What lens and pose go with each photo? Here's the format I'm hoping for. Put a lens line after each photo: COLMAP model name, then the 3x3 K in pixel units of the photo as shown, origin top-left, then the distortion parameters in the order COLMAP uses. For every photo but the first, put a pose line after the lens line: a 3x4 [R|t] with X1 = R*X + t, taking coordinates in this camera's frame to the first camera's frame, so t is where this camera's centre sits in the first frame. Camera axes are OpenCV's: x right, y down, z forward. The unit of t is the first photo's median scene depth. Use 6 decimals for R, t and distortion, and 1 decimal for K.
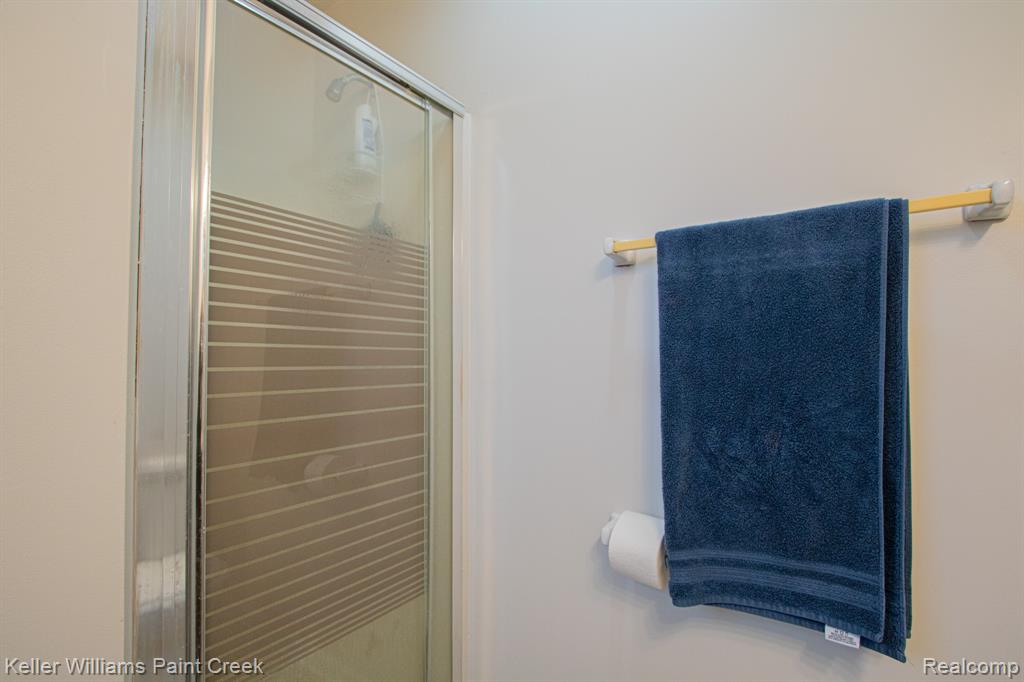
lens RADIAL K [[473.1, 0, 517.1], [0, 473.1, 349.4], [0, 0, 1]] dist [-0.015375, 0.000254]
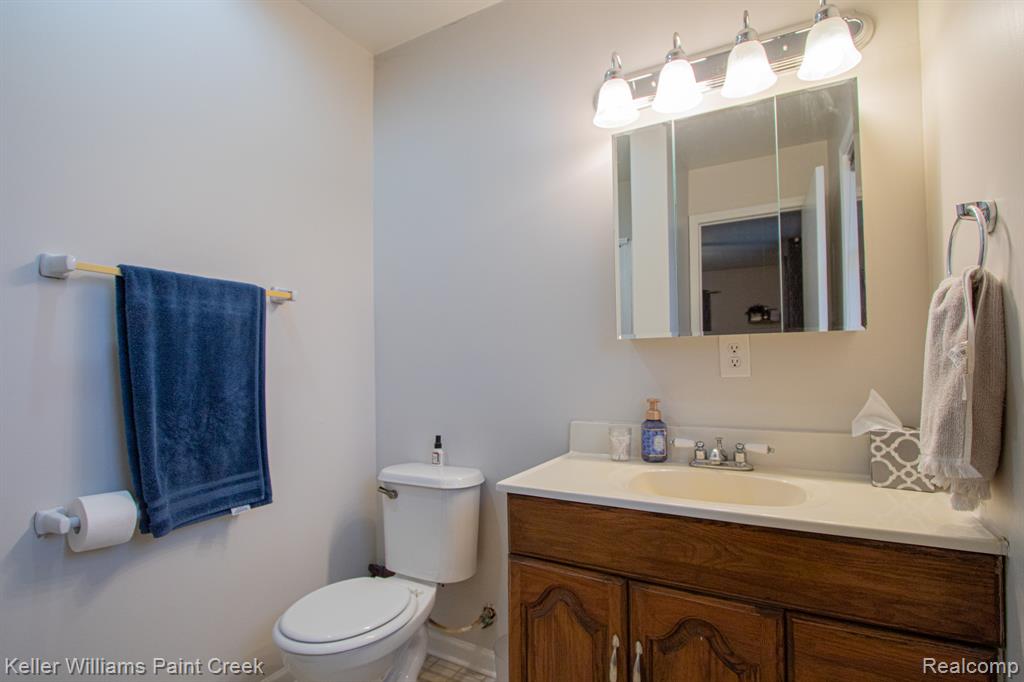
lens RADIAL K [[473.1, 0, 517.1], [0, 473.1, 349.4], [0, 0, 1]] dist [-0.015375, 0.000254]
pose [[-0.115794, 0.031395, 0.992777, -1.286403], [-0.020722, 0.999206, -0.034016, -0.000462], [-0.993057, -0.024511, -0.115052, 0.103788]]
